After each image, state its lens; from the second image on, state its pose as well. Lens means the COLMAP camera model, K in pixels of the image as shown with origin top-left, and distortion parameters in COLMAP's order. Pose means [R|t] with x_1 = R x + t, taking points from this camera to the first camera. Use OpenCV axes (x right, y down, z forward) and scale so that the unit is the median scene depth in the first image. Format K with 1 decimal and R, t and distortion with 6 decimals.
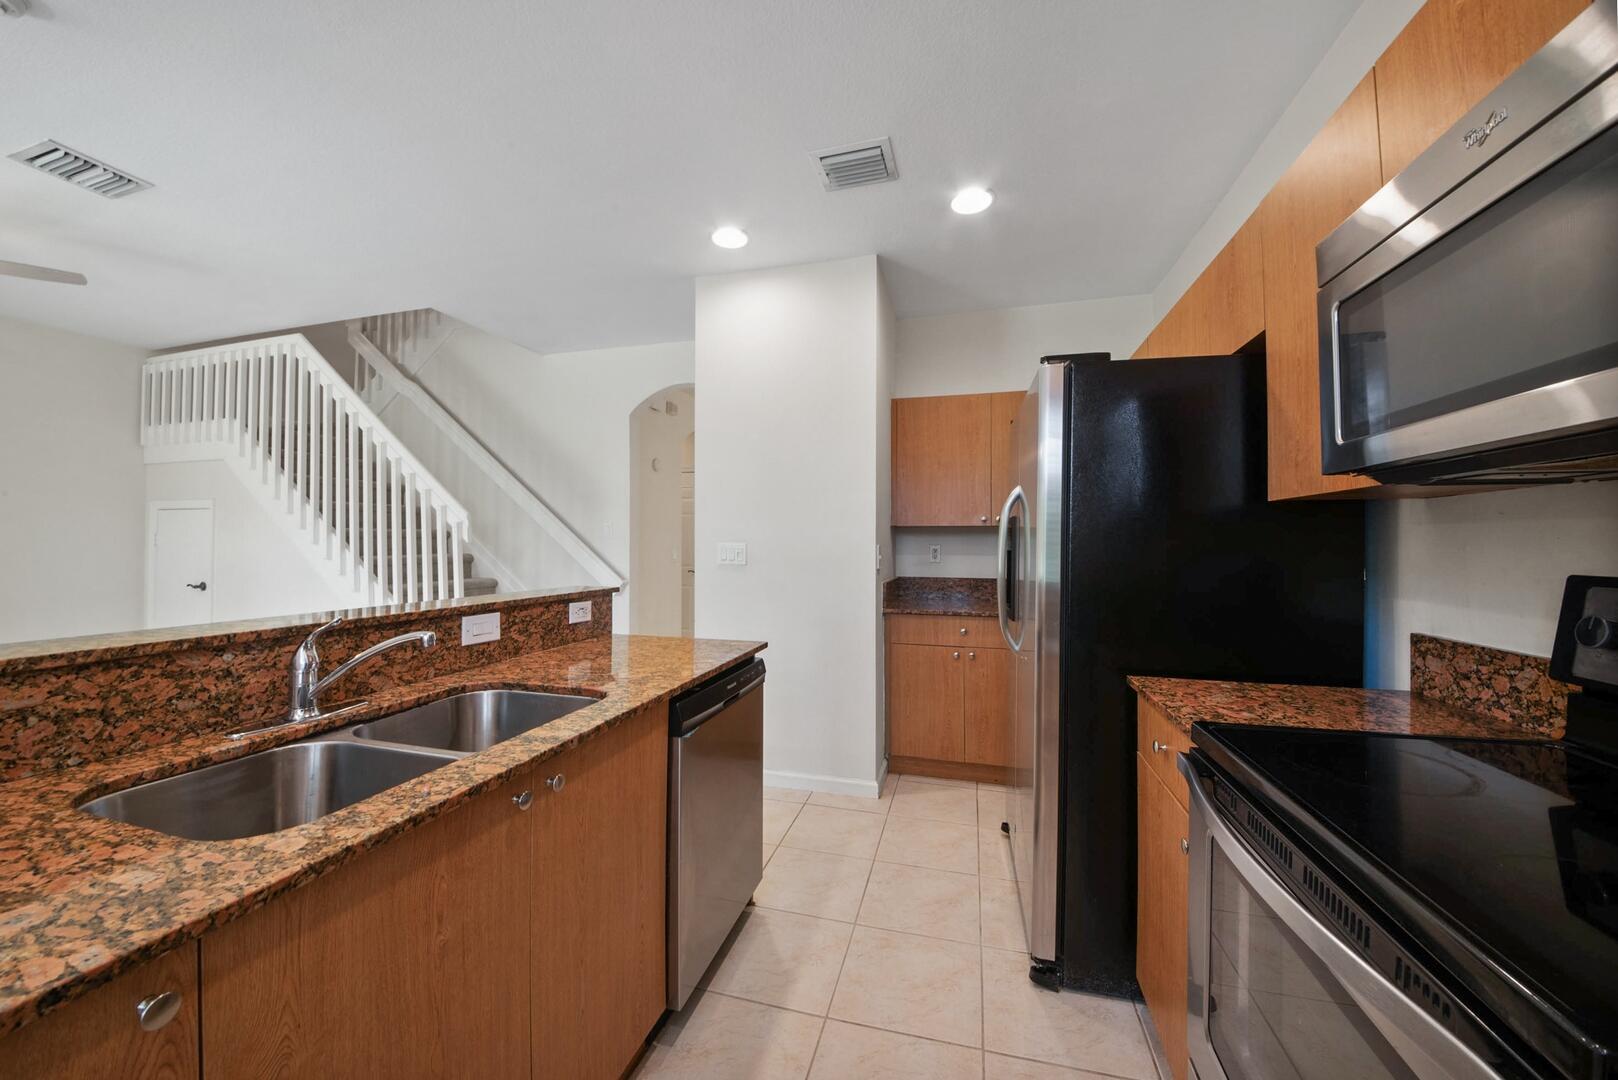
lens RADIAL K [[580.4, 0, 812.4], [0, 580.4, 532.5], [0, 0, 1]] dist [-0.010646, -0.003917]
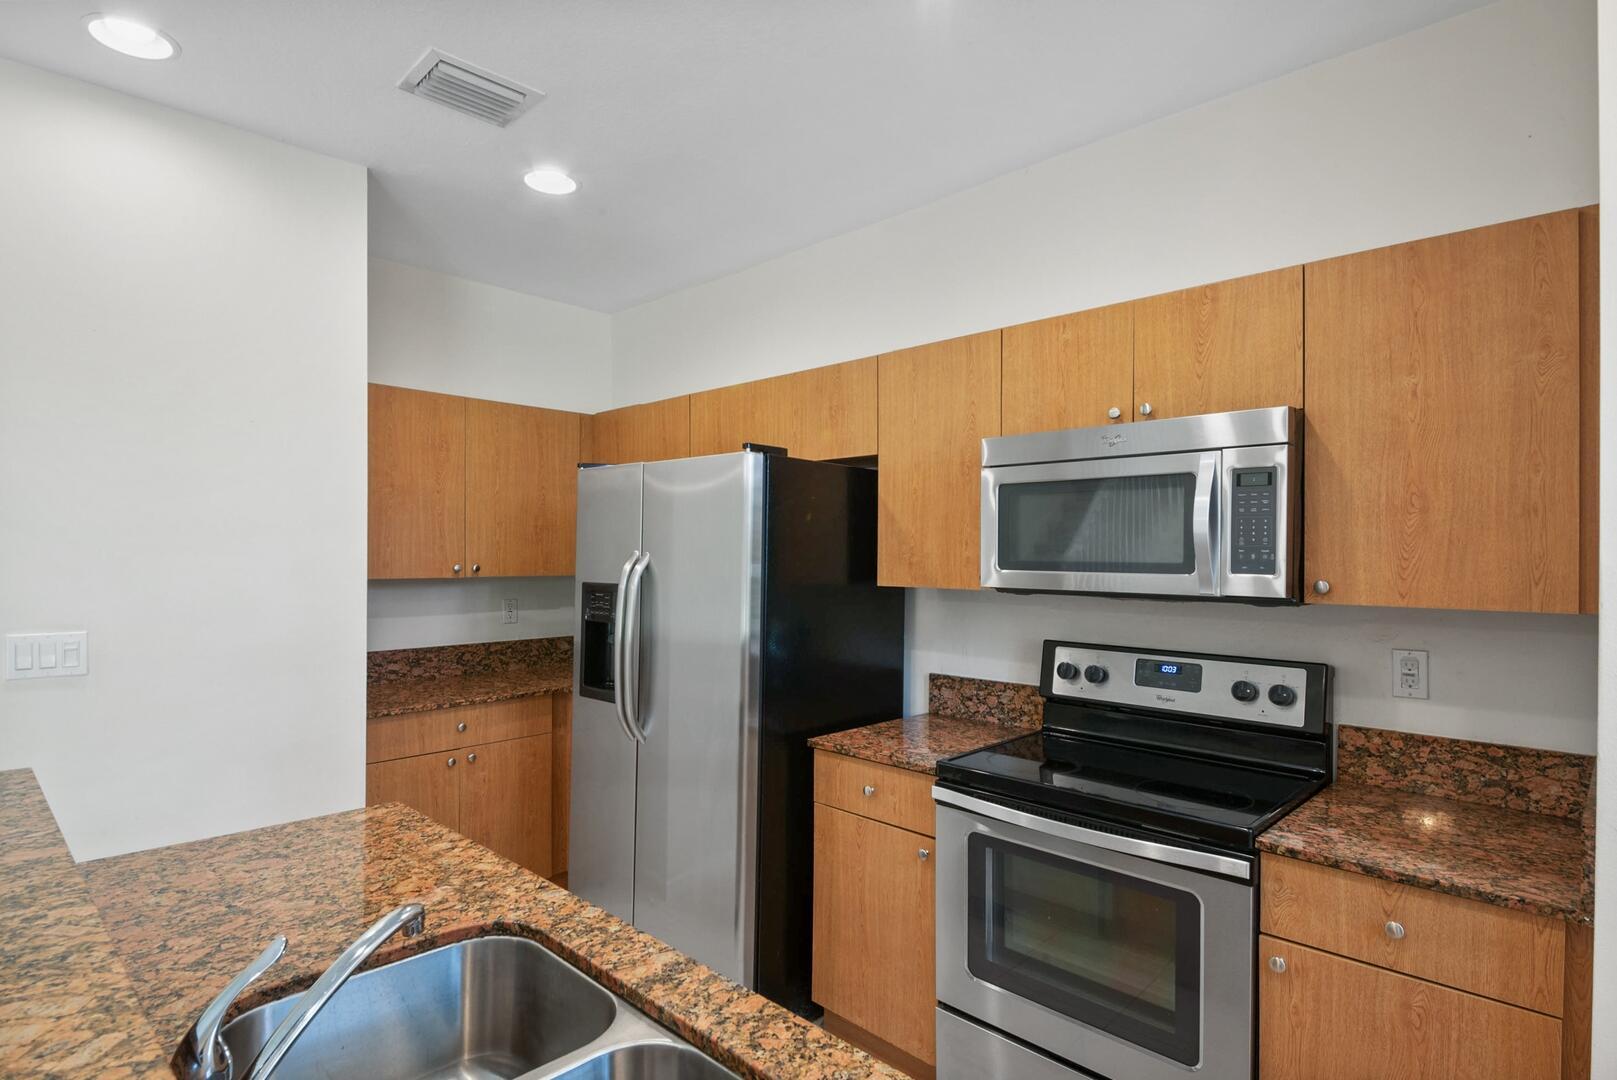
lens RADIAL K [[824.2, 0, 799.7], [0, 824.2, 548.7], [0, 0, 1]] dist [0.024842, -0.015755]
pose [[0.495750, 0.004383, 0.868454, -1.135009], [-0.017705, 0.999830, 0.005060, -0.176624], [-0.868285, -0.017884, 0.495743, 0.271214]]
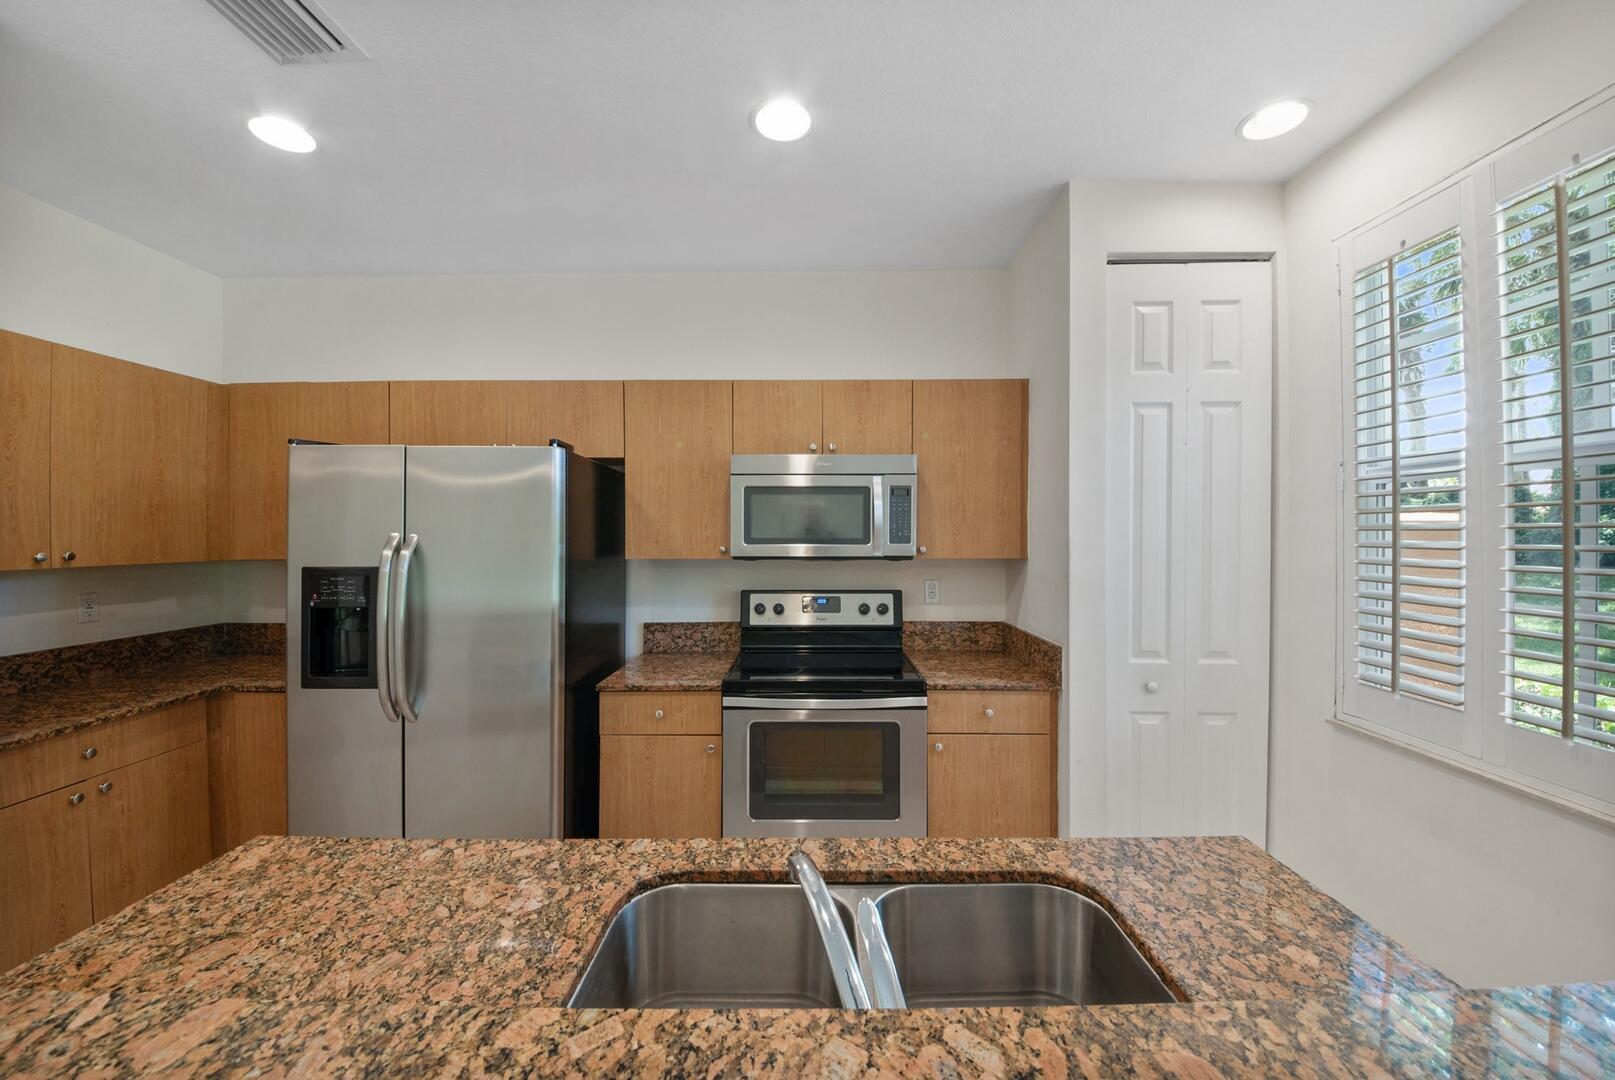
lens RADIAL K [[579.3, 0, 799.6], [0, 579.3, 533.9], [0, 0, 1]] dist [-0.010646, -0.003917]
pose [[-0.237542, -0.000778, 0.971377, -1.211300], [-0.013468, 0.999906, -0.002493, -0.159264], [-0.971284, -0.013675, -0.237531, 1.103797]]
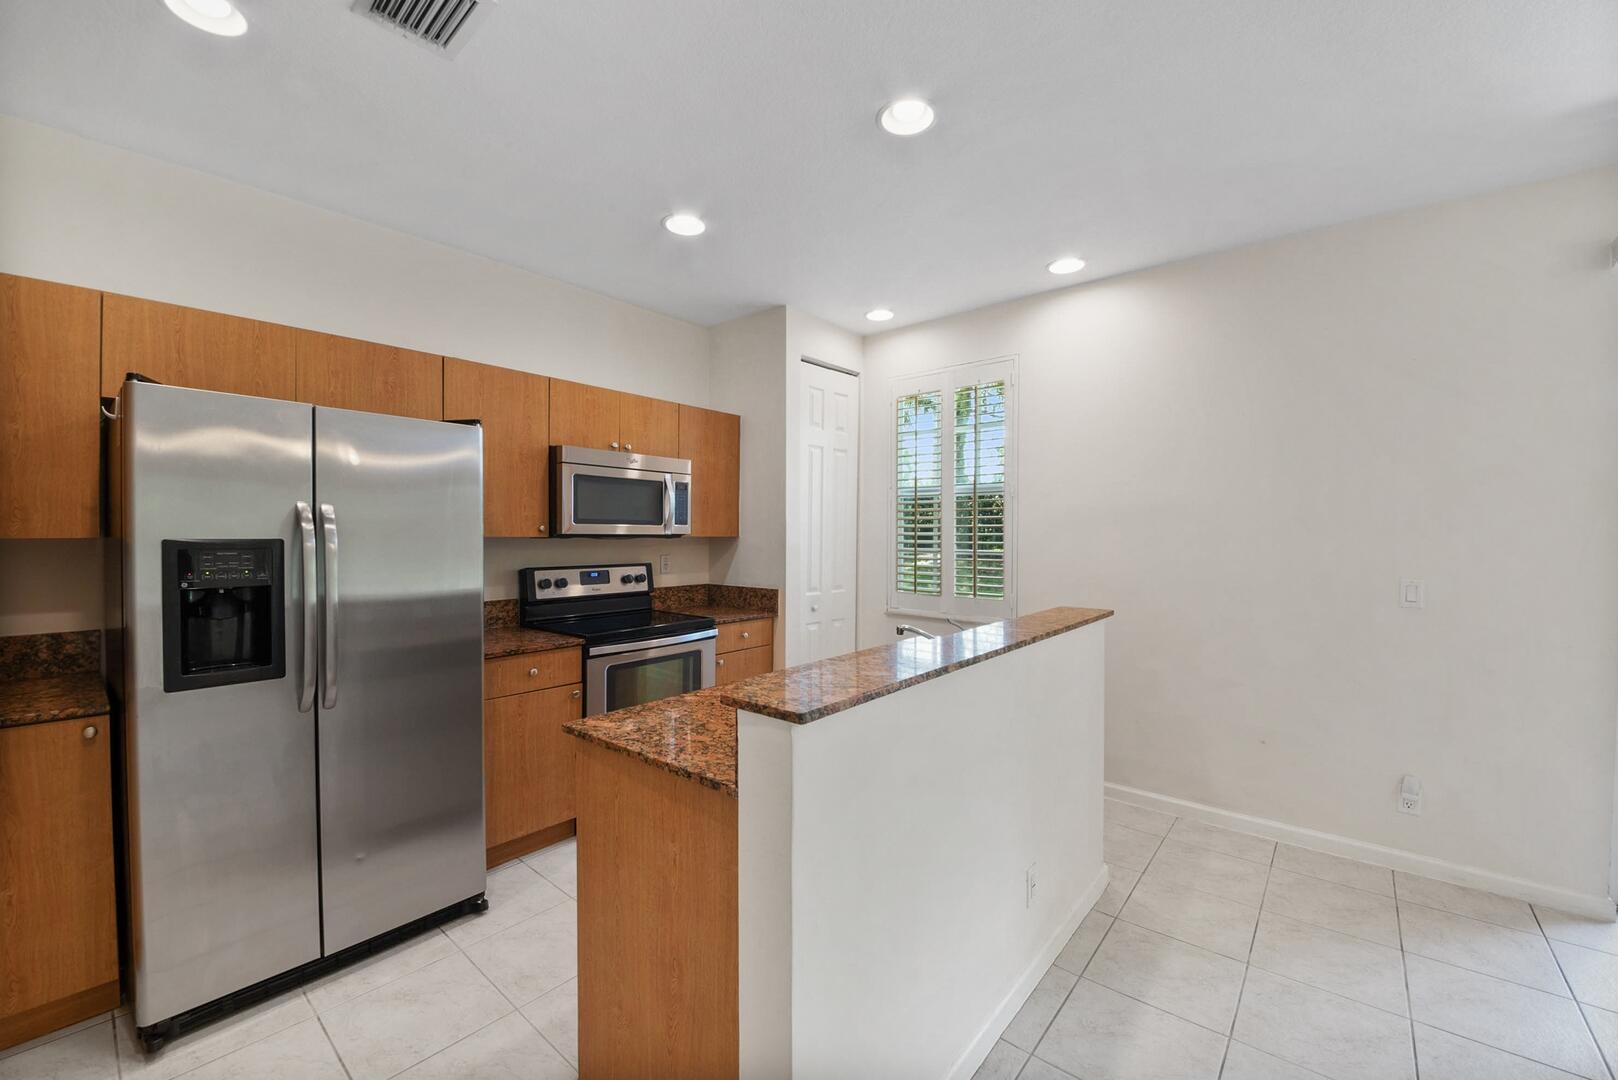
lens RADIAL K [[645.0, 0, 808.6], [0, 645.0, 532.4], [0, 0, 1]] dist [-0.016770, -0.003588]
pose [[-0.902805, -0.006005, 0.430009, -1.194258], [-0.013051, 0.999824, -0.013440, -0.069149], [-0.429853, -0.017746, -0.902724, 2.732193]]
